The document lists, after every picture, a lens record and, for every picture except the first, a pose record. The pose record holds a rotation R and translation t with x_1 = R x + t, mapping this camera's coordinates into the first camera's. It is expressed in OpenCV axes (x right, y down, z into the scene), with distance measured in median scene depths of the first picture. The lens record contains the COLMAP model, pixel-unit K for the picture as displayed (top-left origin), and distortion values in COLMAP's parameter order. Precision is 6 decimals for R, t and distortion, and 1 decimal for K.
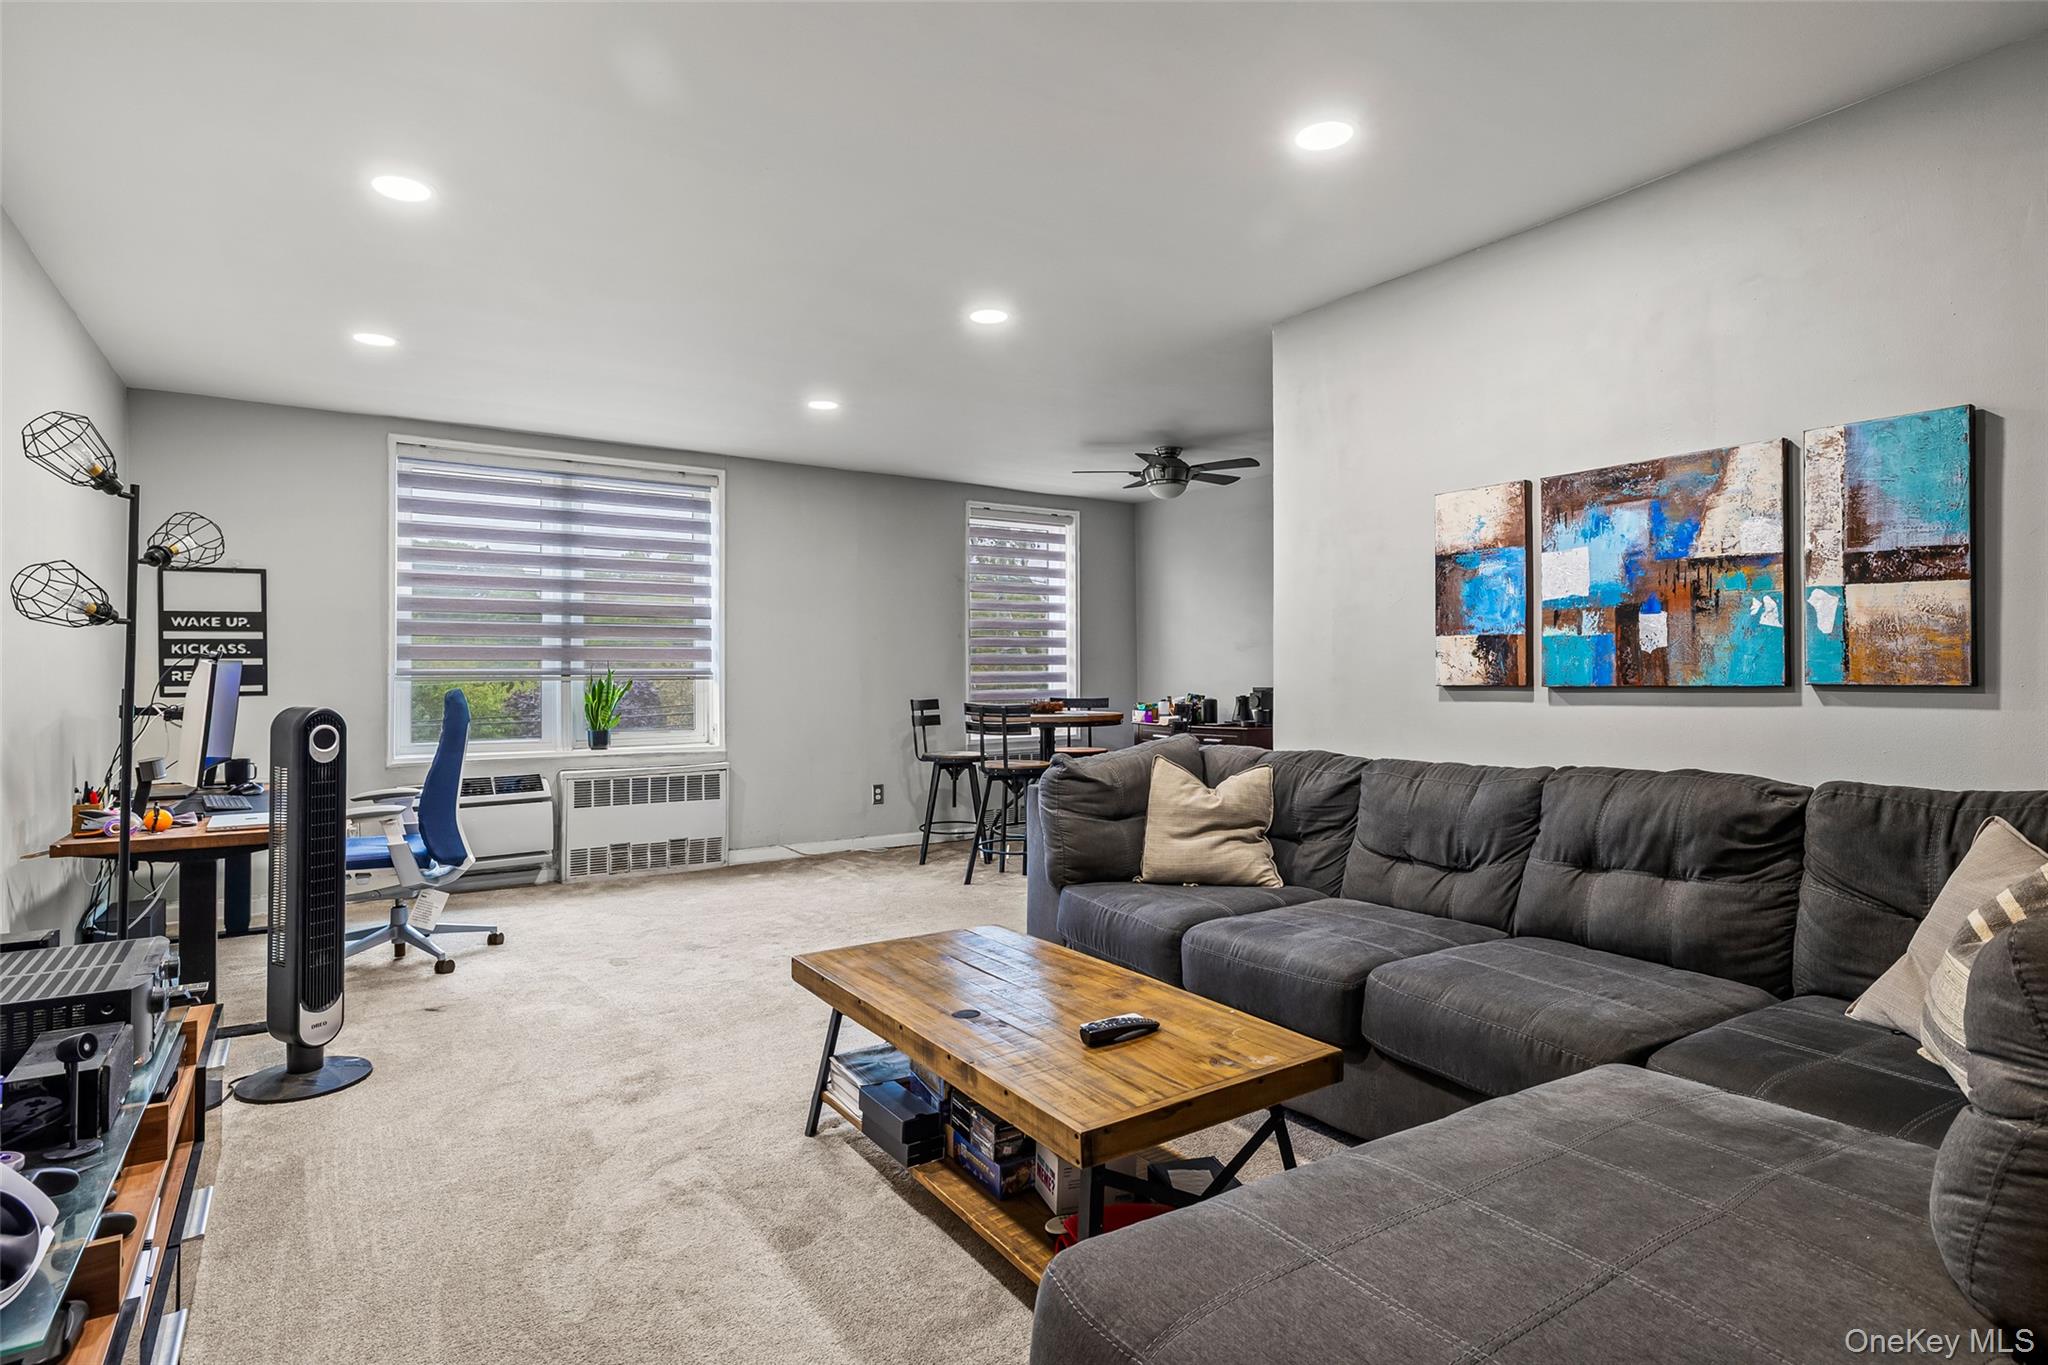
lens RADIAL K [[1015.8, 0, 1036.2], [0, 1015.8, 669.2], [0, 0, 1]] dist [-0.000146, 0.000109]
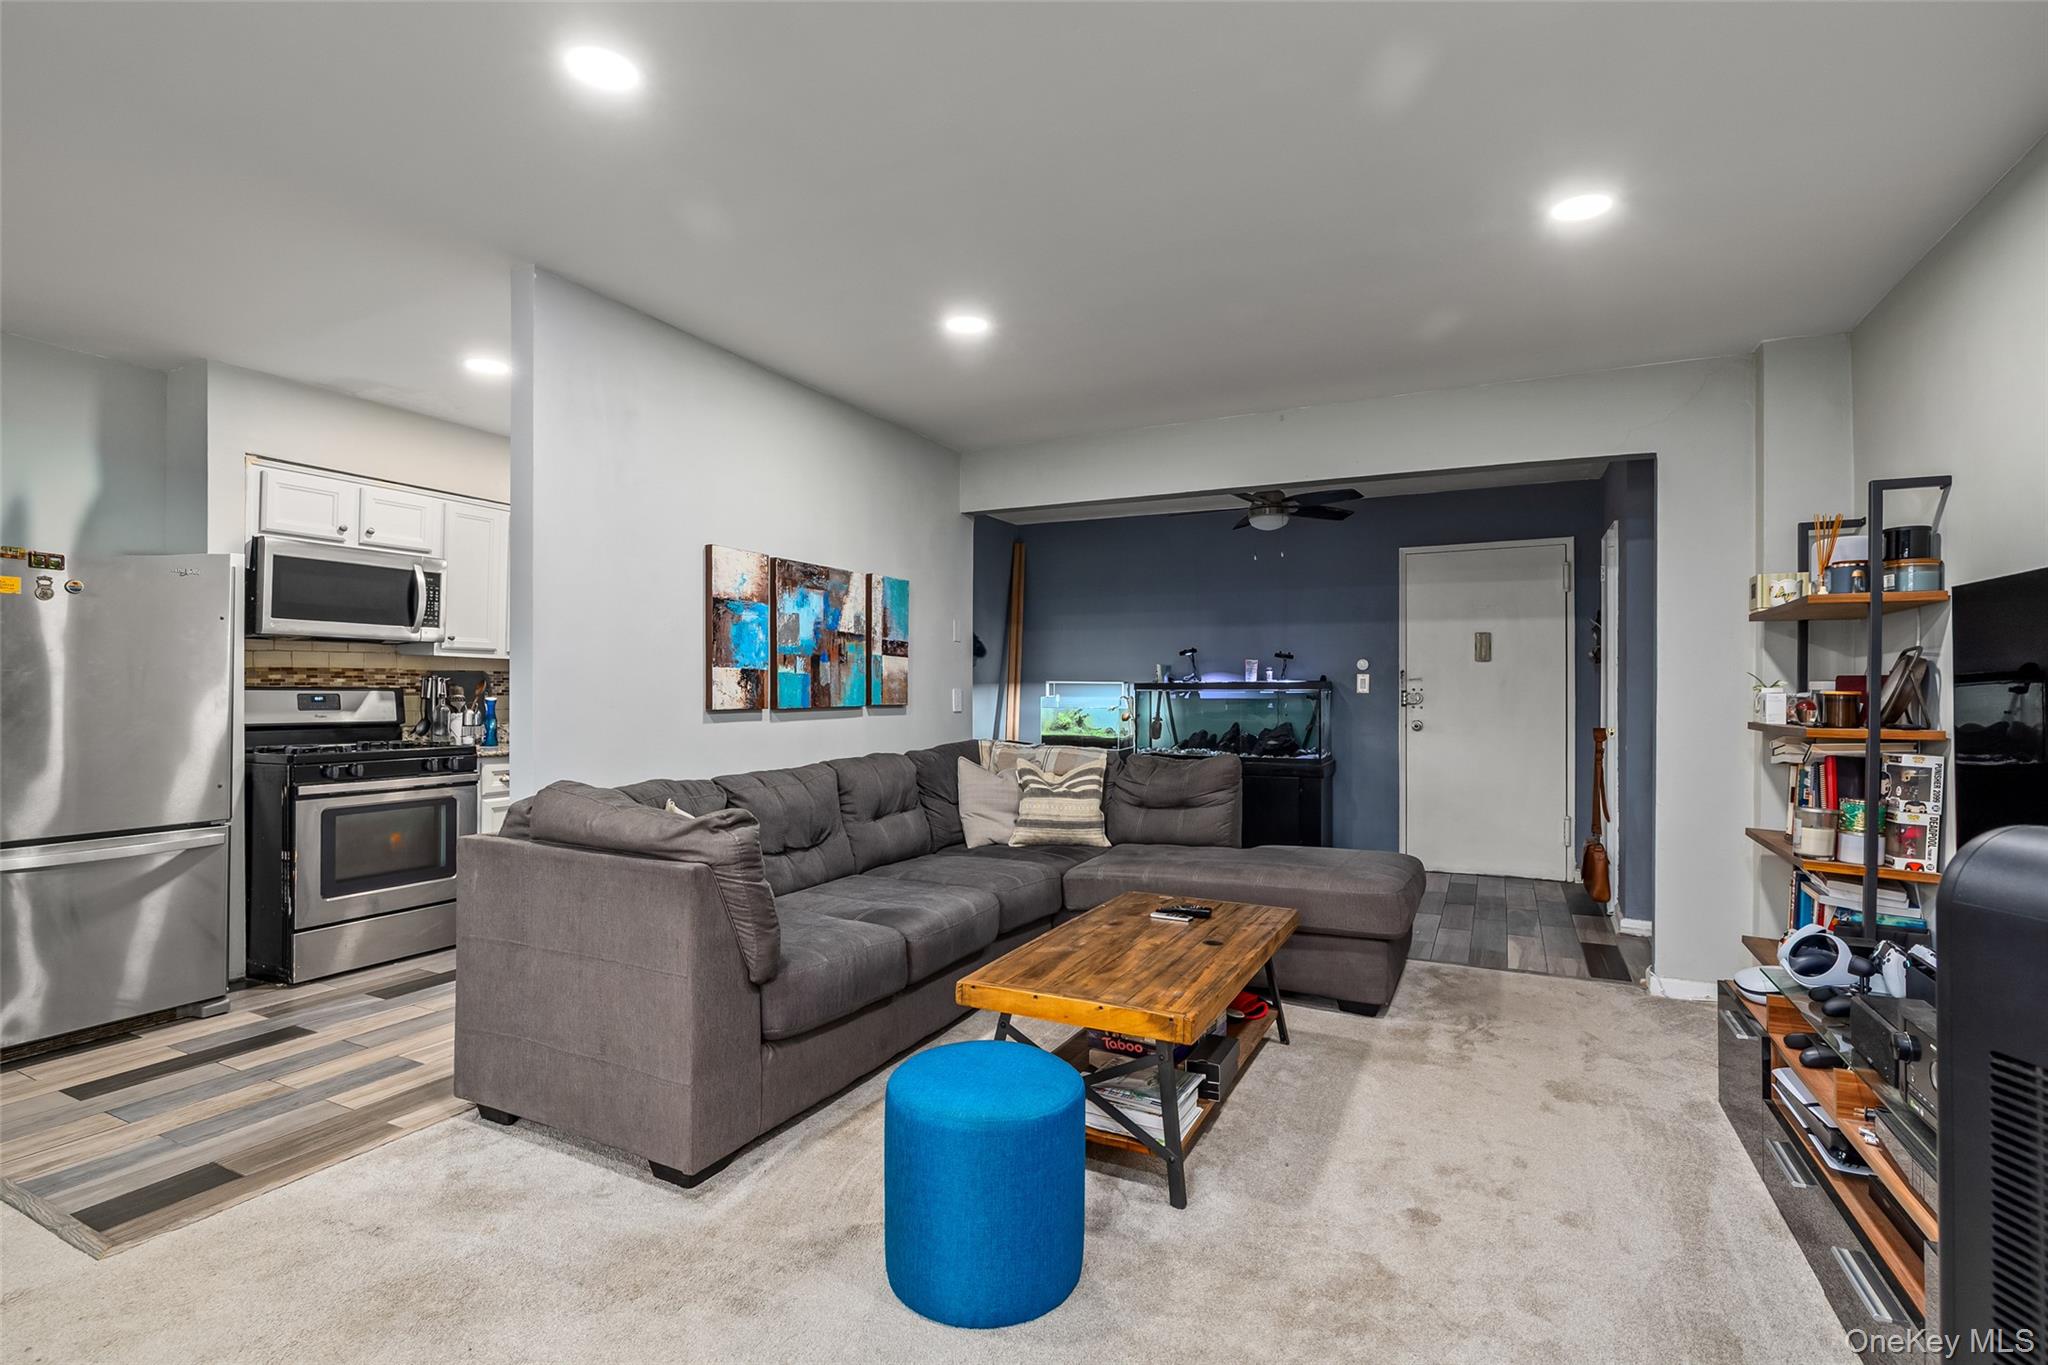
lens RADIAL K [[983.2, 0, 1026.5], [0, 983.2, 686.0], [0, 0, 1]] dist [-0.002136, -0.000146]
pose [[-0.480155, 0.015193, 0.877052, -0.891112], [-0.000828, 0.999842, -0.017773, 0.010220], [-0.877183, -0.009260, -0.480067, 1.437507]]
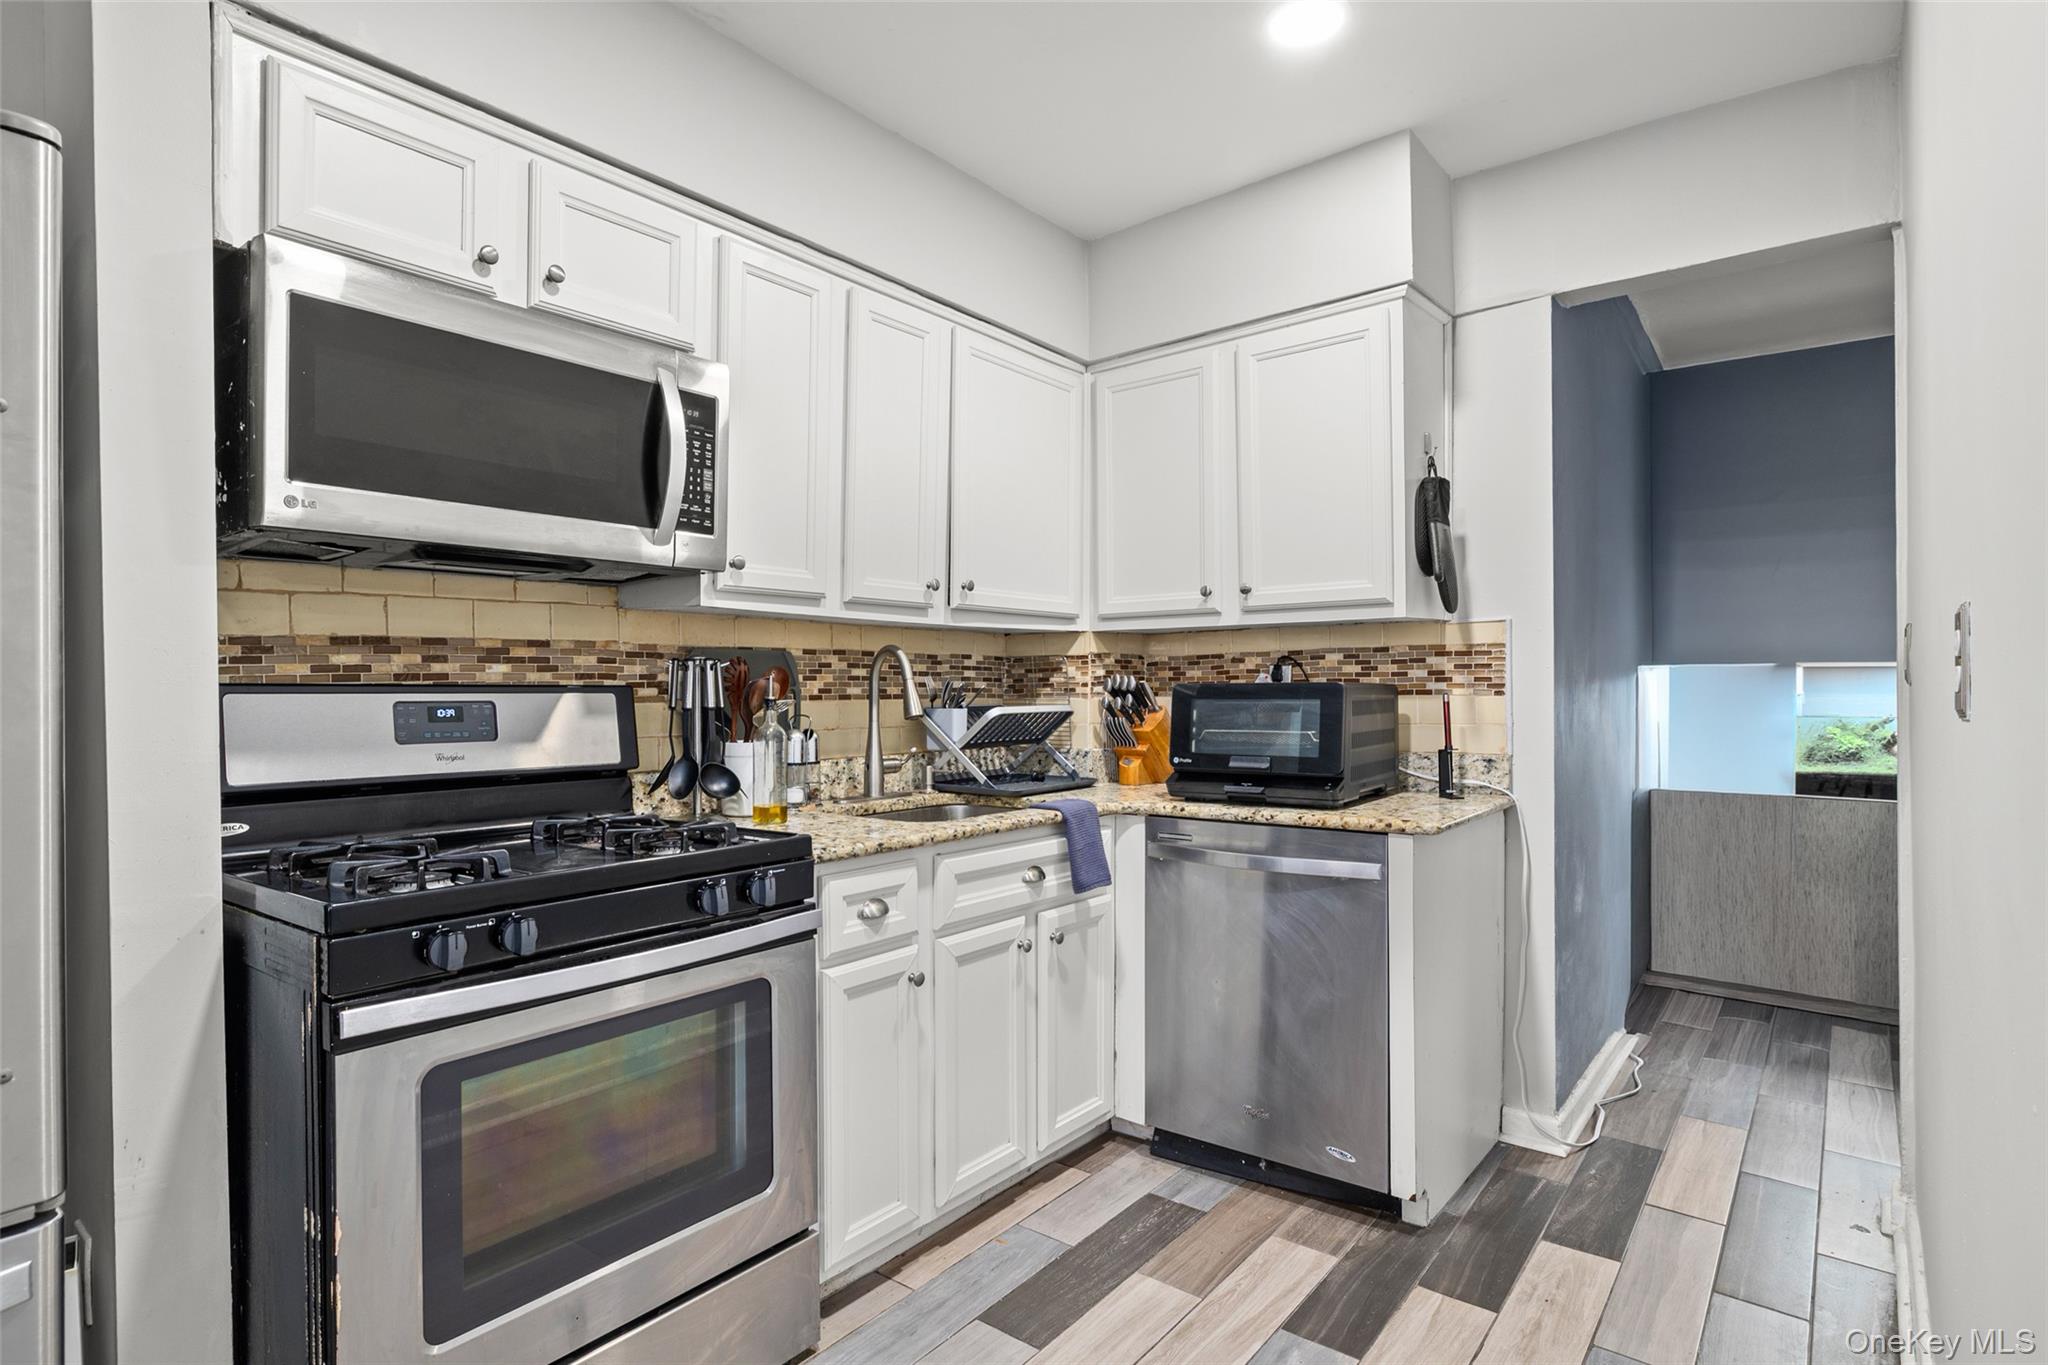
lens RADIAL K [[1063.9, 0, 1024.7], [0, 1063.9, 688.0], [0, 0, 1]] dist [-0.005364, -0.000020]
pose [[-0.298980, 0.010810, 0.954198, 0.289621], [0.003896, 0.999941, -0.010108, -0.004879], [-0.954251, 0.000695, -0.299005, 1.527095]]
